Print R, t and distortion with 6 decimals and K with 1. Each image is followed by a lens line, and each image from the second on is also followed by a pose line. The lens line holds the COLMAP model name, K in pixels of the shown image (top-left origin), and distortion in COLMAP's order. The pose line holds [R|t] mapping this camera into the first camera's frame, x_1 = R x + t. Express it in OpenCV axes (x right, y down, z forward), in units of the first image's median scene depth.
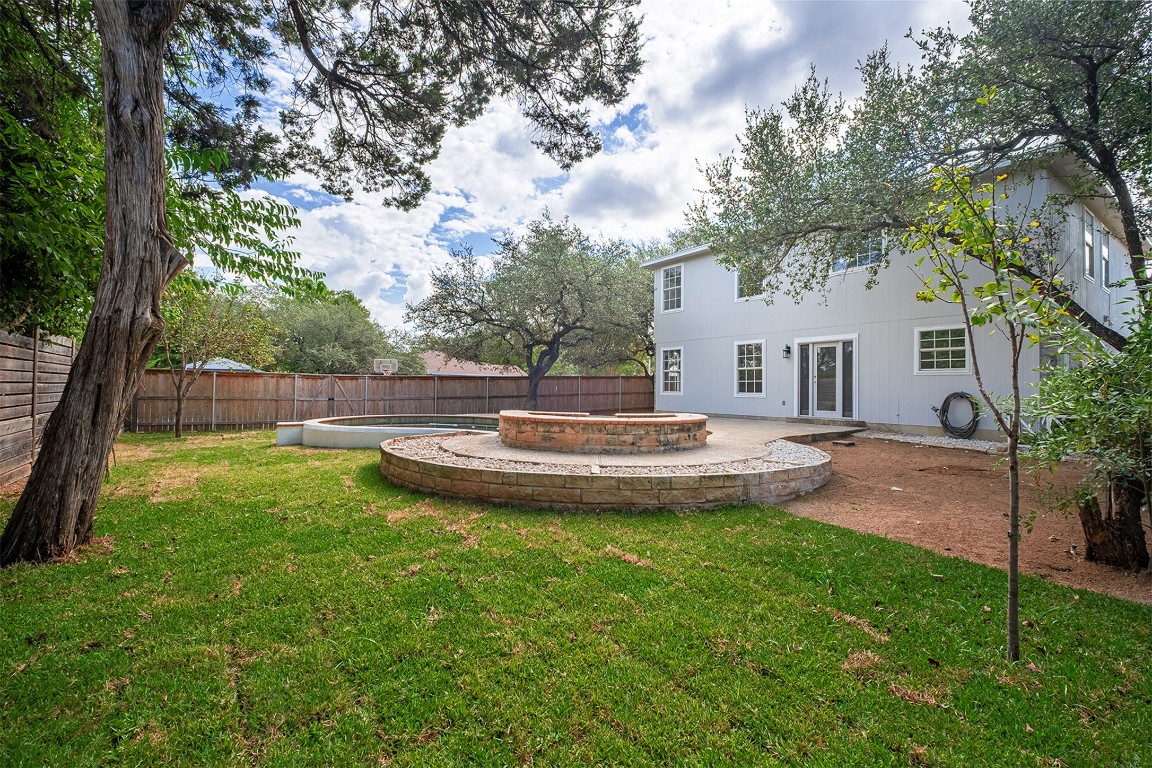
lens RADIAL K [[502.1, 0, 577.8], [0, 502.1, 379.1], [0, 0, 1]] dist [0.002701, -0.004846]
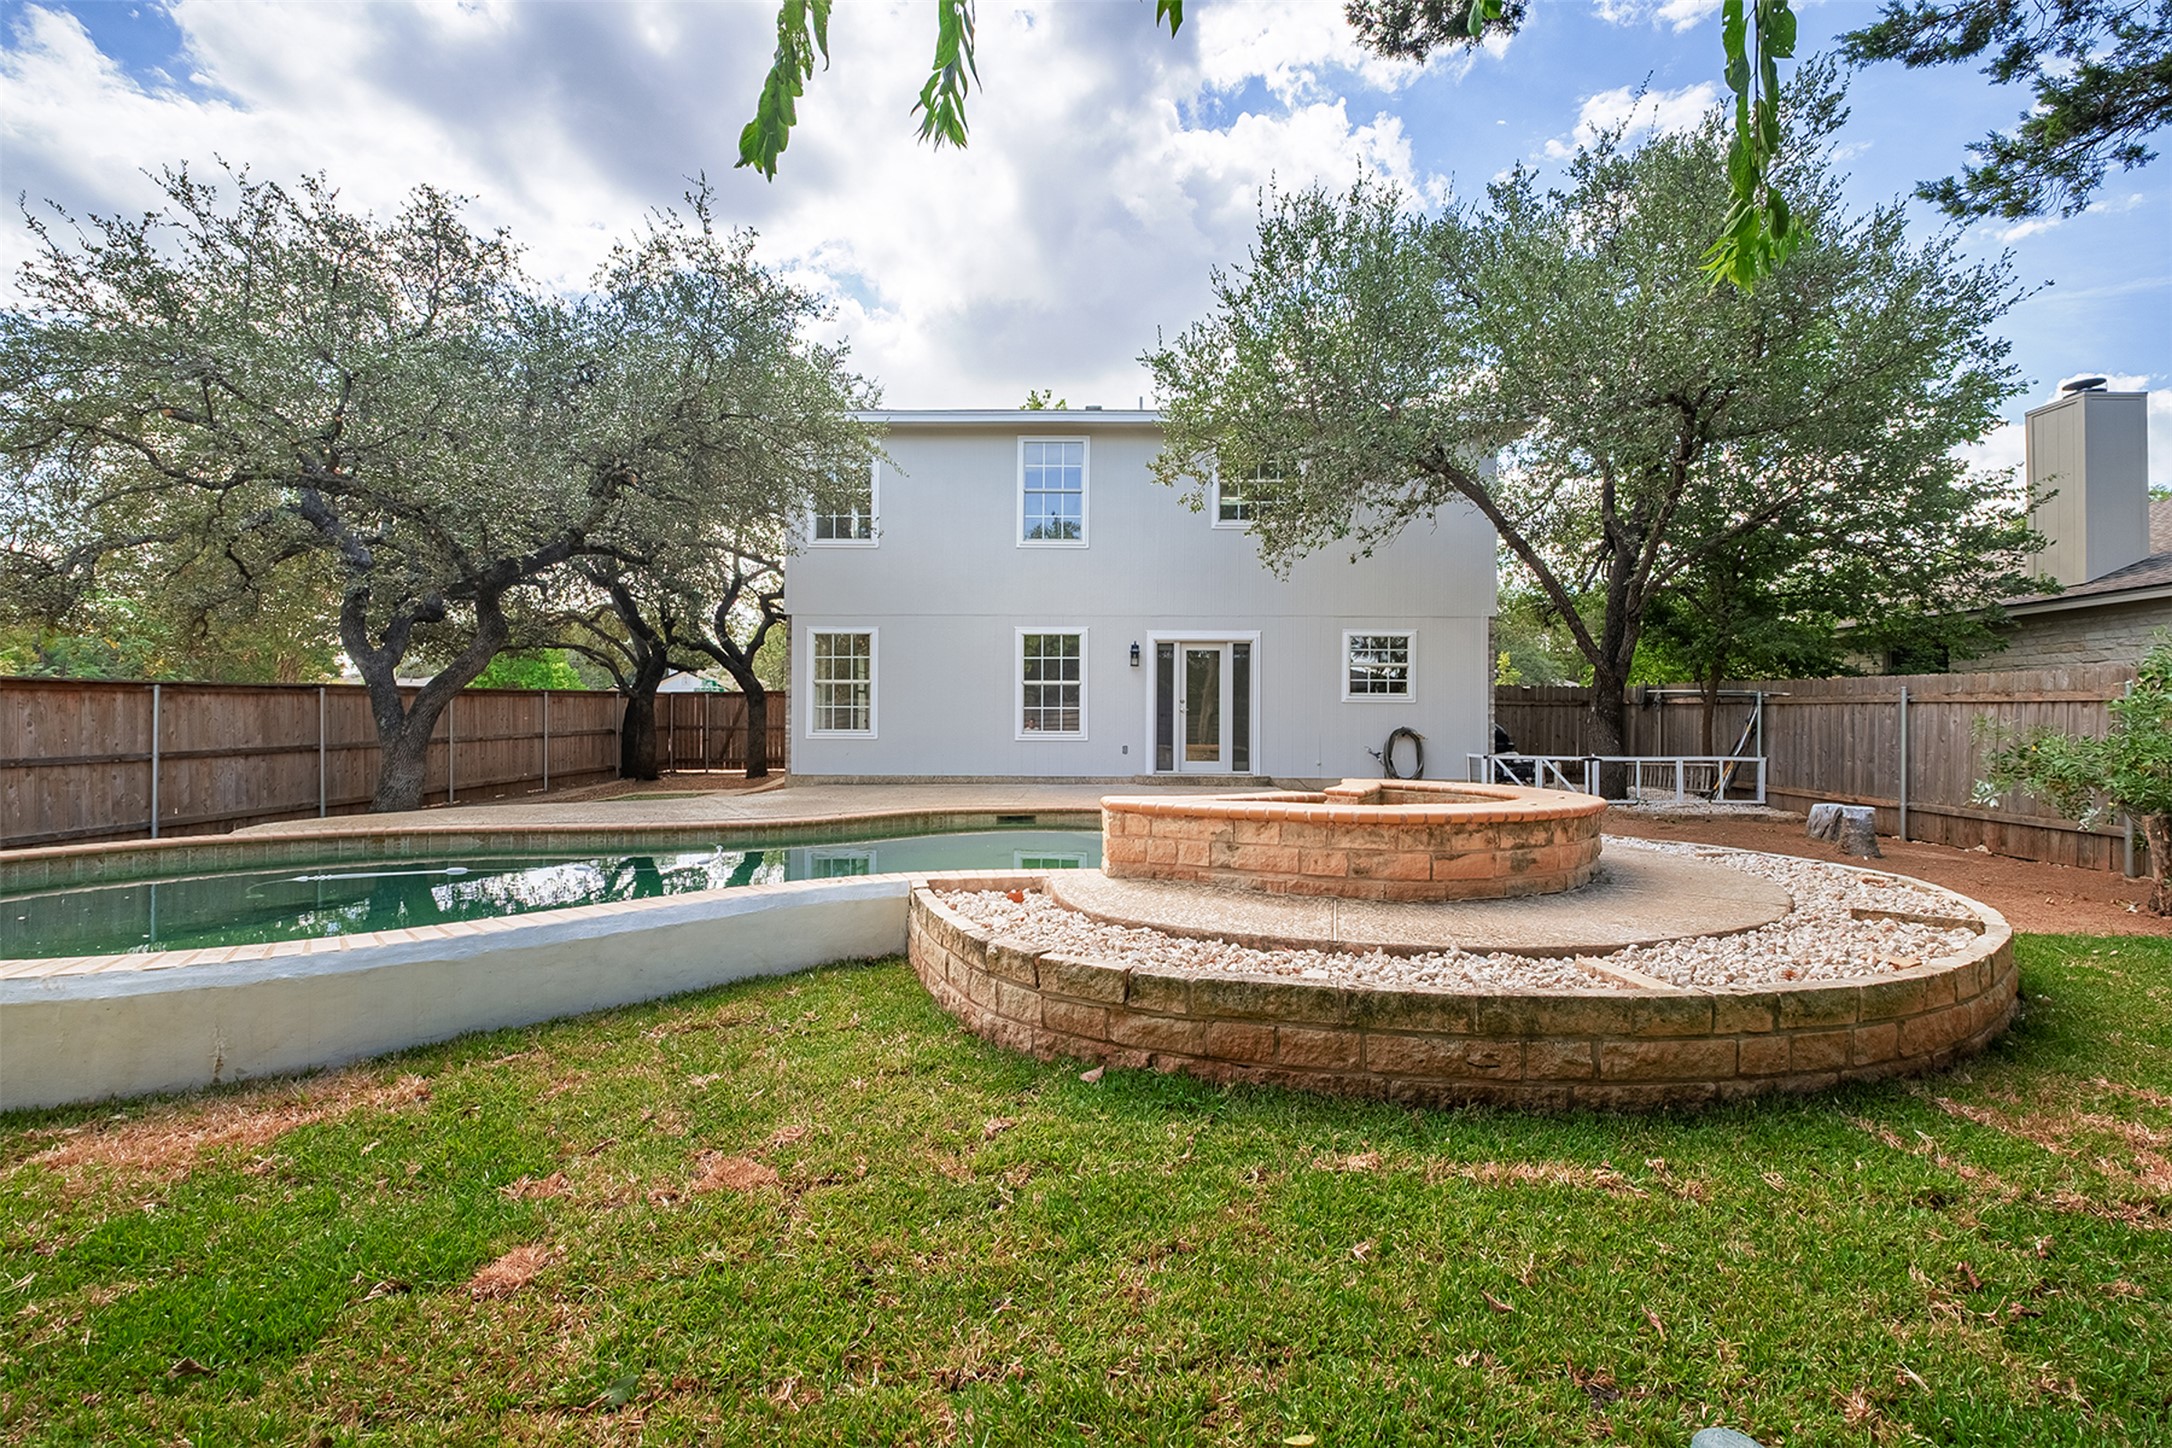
lens RADIAL K [[946.7, 0, 1095.2], [0, 946.7, 720.7], [0, 0, 1]] dist [0.002701, -0.004846]
pose [[0.594501, -0.004217, 0.804084, -0.422101], [-0.014238, 0.999774, 0.015770, 0.000984], [-0.803969, -0.020824, 0.594306, 0.422295]]
